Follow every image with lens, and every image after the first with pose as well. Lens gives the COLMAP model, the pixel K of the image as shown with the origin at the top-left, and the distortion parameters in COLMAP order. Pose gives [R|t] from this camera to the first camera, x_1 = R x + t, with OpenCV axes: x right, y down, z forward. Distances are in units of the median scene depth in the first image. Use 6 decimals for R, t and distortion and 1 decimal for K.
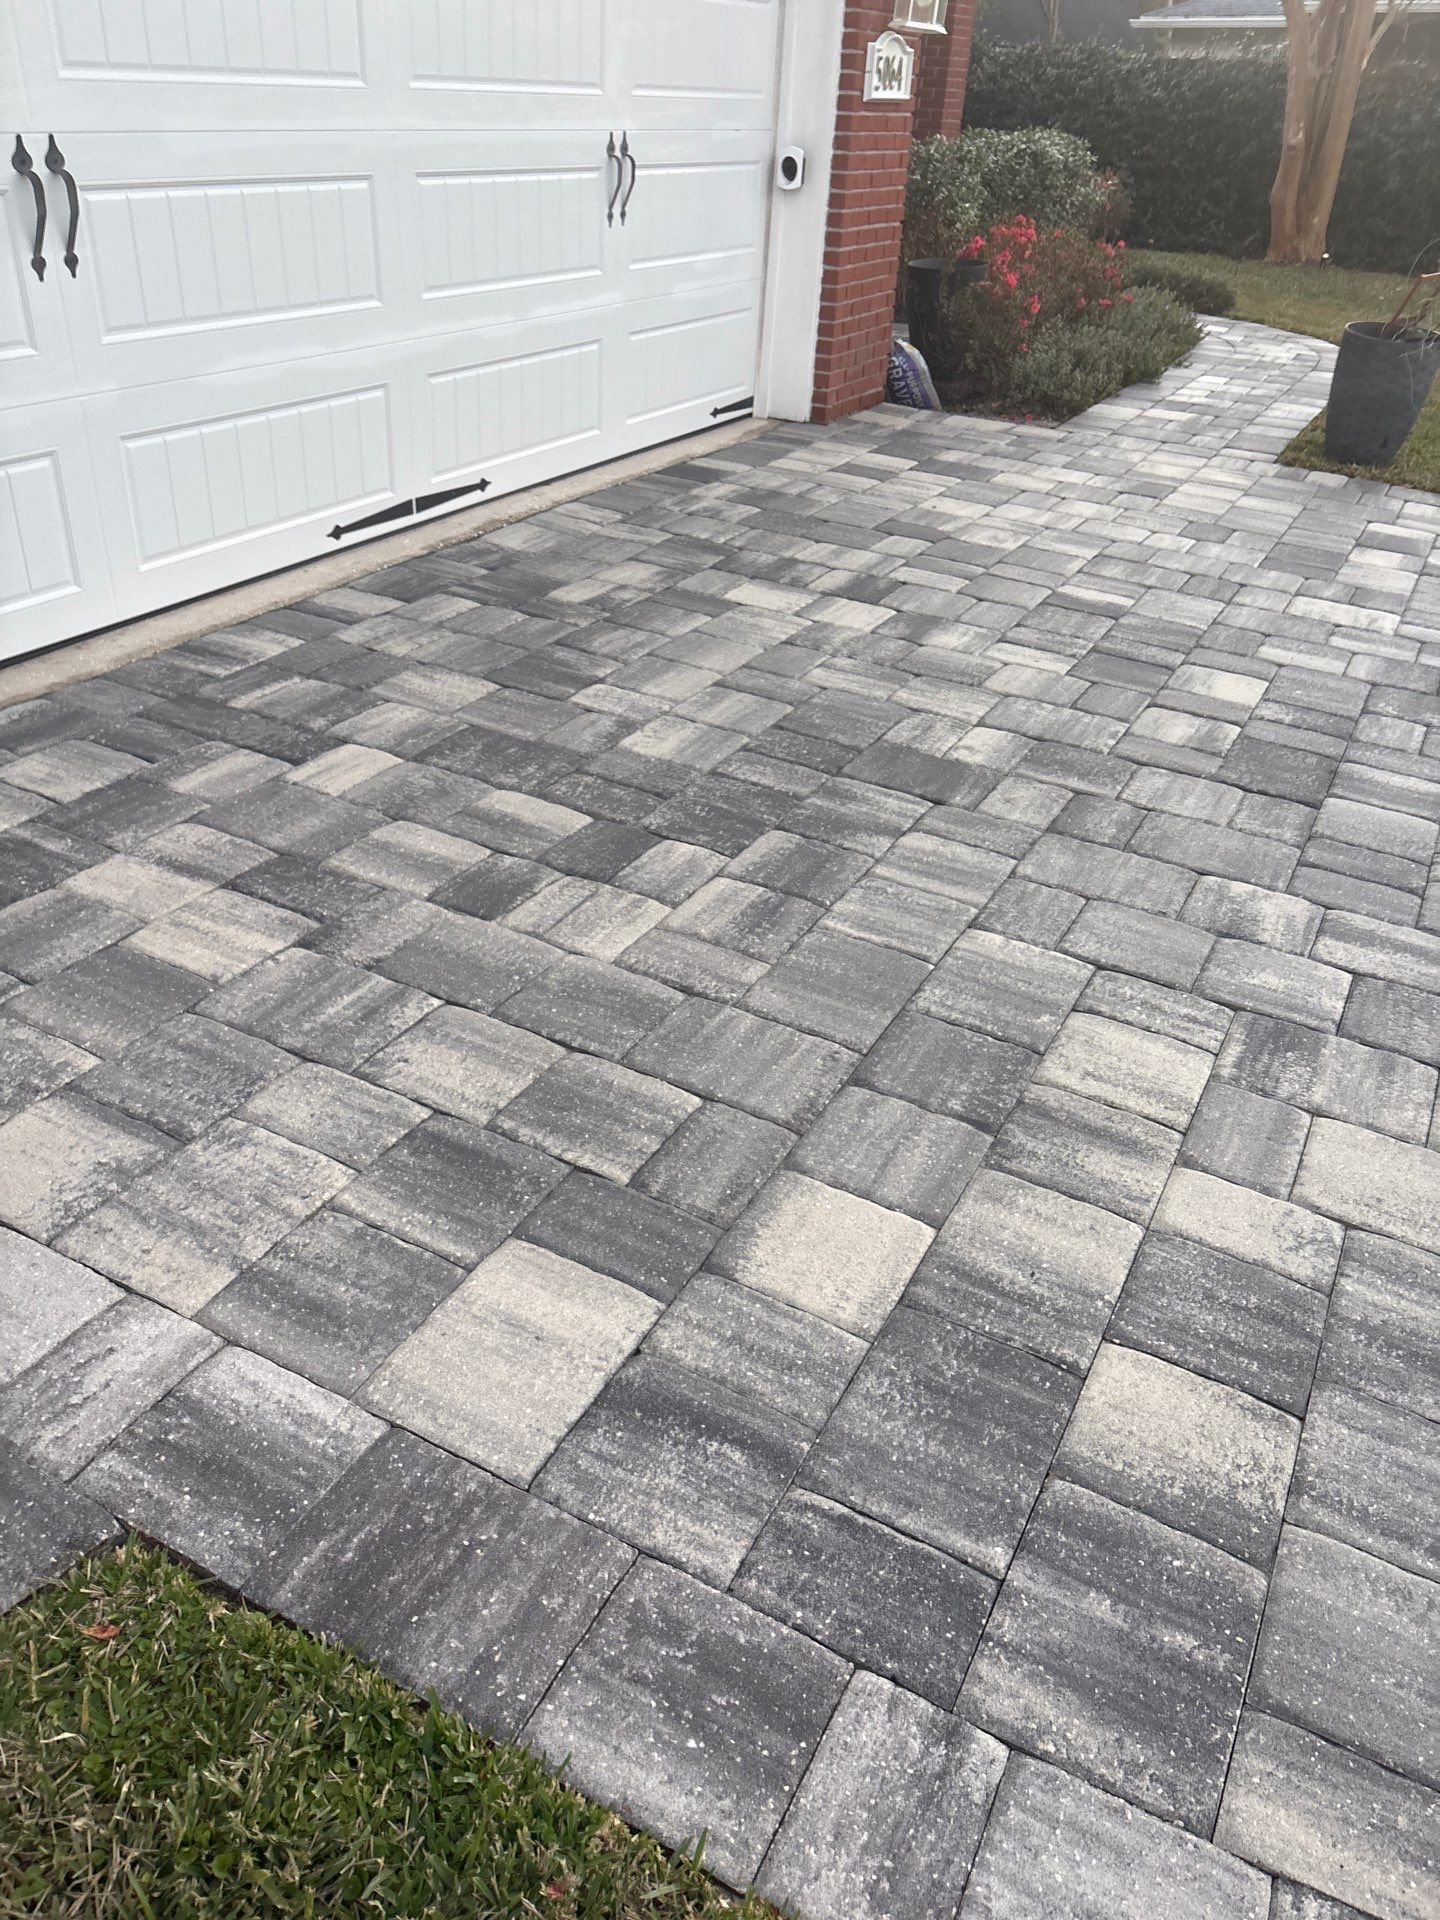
lens RADIAL K [[1424.5, 0, 720.0], [0, 1424.5, 960.0], [0, 0, 1]] dist [0.042381, -0.043851]
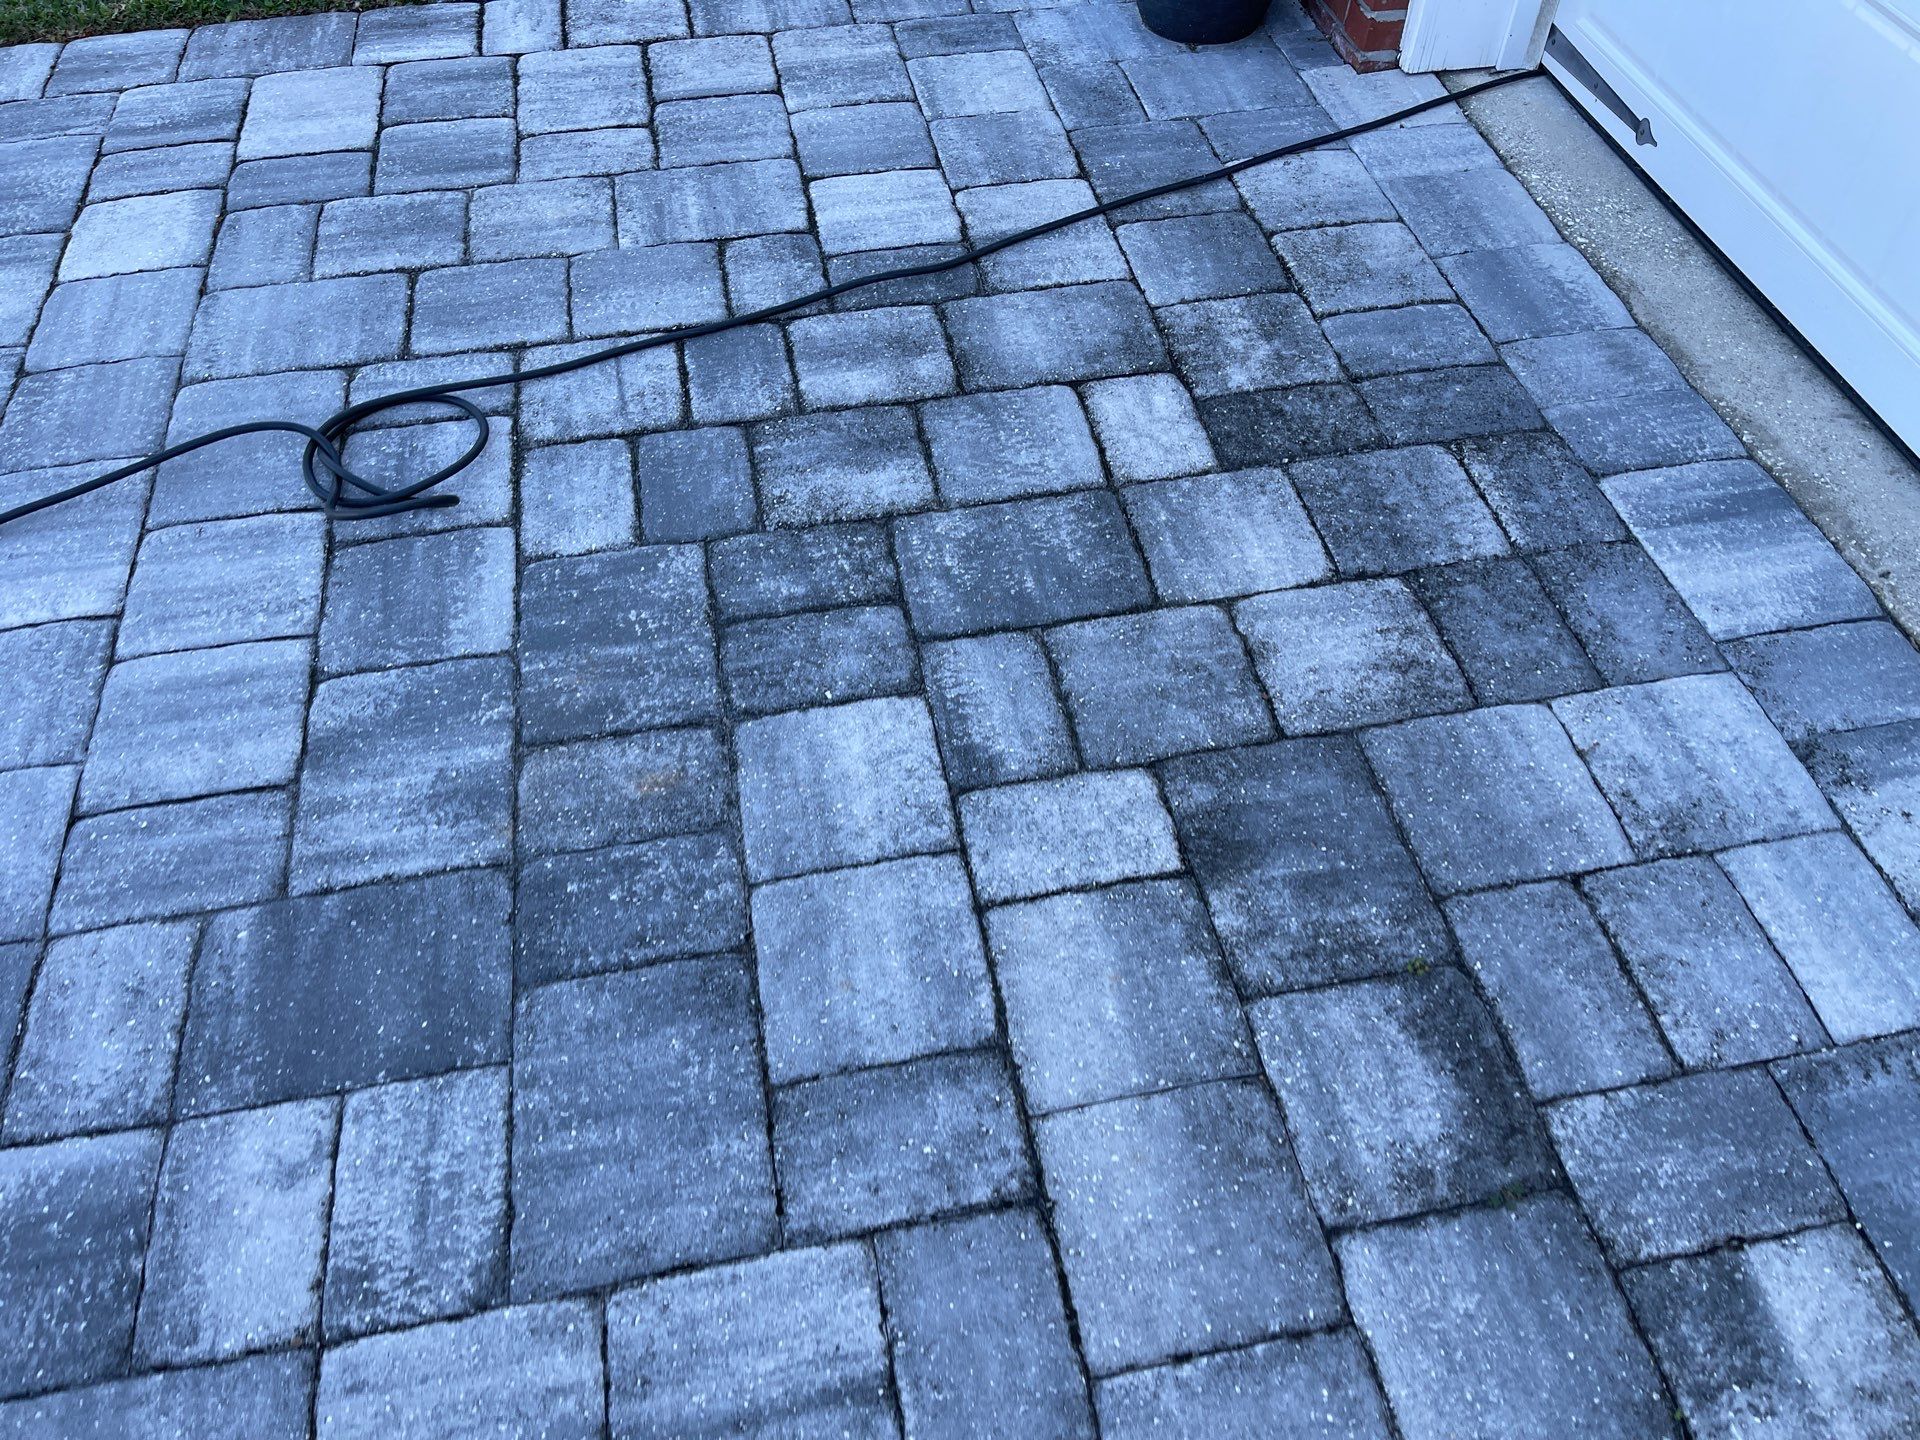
lens RADIAL K [[1451.2, 0, 960.0], [0, 1451.2, 720.0], [0, 0, 1]] dist [0.067543, -0.092565]
pose [[-0.778433, 0.438458, -0.449218, 0.125493], [-0.368433, 0.260268, 0.892478, -0.491749], [0.508232, 0.860241, -0.041059, 0.800547]]
